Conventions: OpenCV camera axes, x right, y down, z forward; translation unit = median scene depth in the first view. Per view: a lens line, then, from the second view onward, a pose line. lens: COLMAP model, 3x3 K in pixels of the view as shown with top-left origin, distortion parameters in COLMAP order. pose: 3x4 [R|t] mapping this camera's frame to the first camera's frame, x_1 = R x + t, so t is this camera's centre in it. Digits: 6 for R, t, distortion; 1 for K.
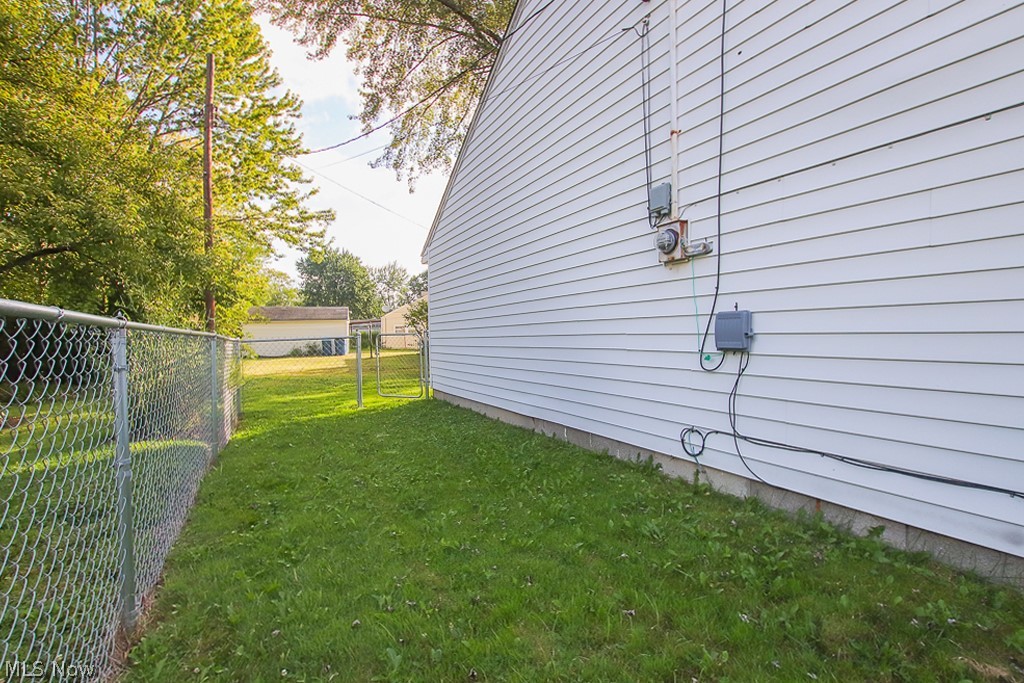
lens RADIAL K [[492.5, 0, 509.3], [0, 492.5, 342.2], [0, 0, 1]] dist [-0.020153, 0.003716]
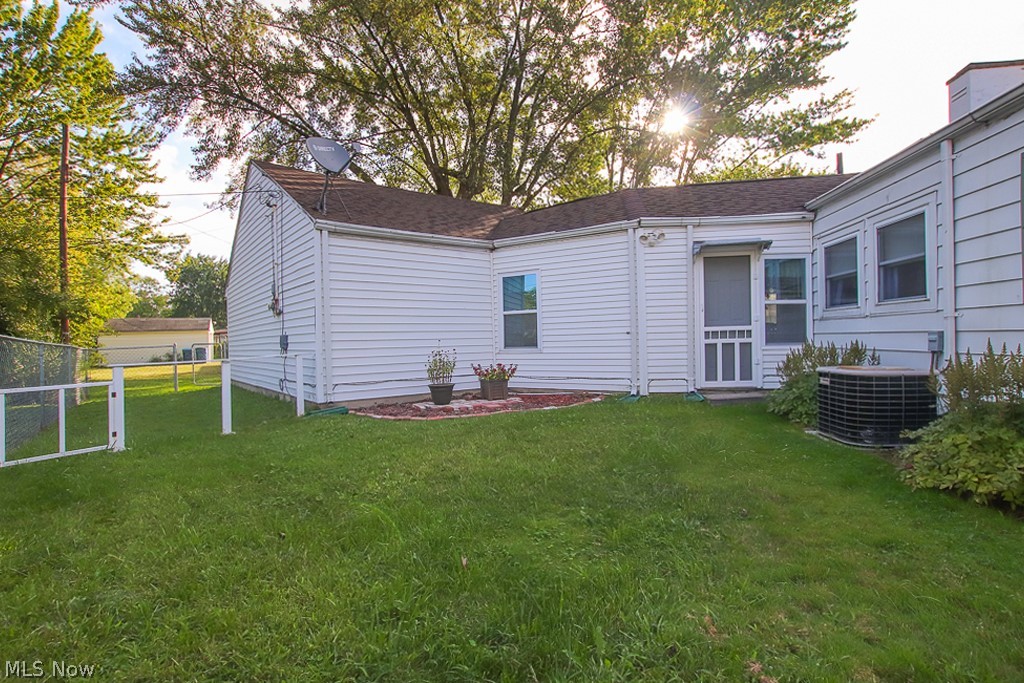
lens RADIAL K [[492.5, 0, 507.8], [0, 492.5, 341.7], [0, 0, 1]] dist [-0.020153, 0.003716]
pose [[0.981010, -0.010935, 0.193651, 0.151604], [0.013811, 0.999813, -0.013509, 0.004049], [-0.193467, 0.015927, 0.980978, -0.255252]]
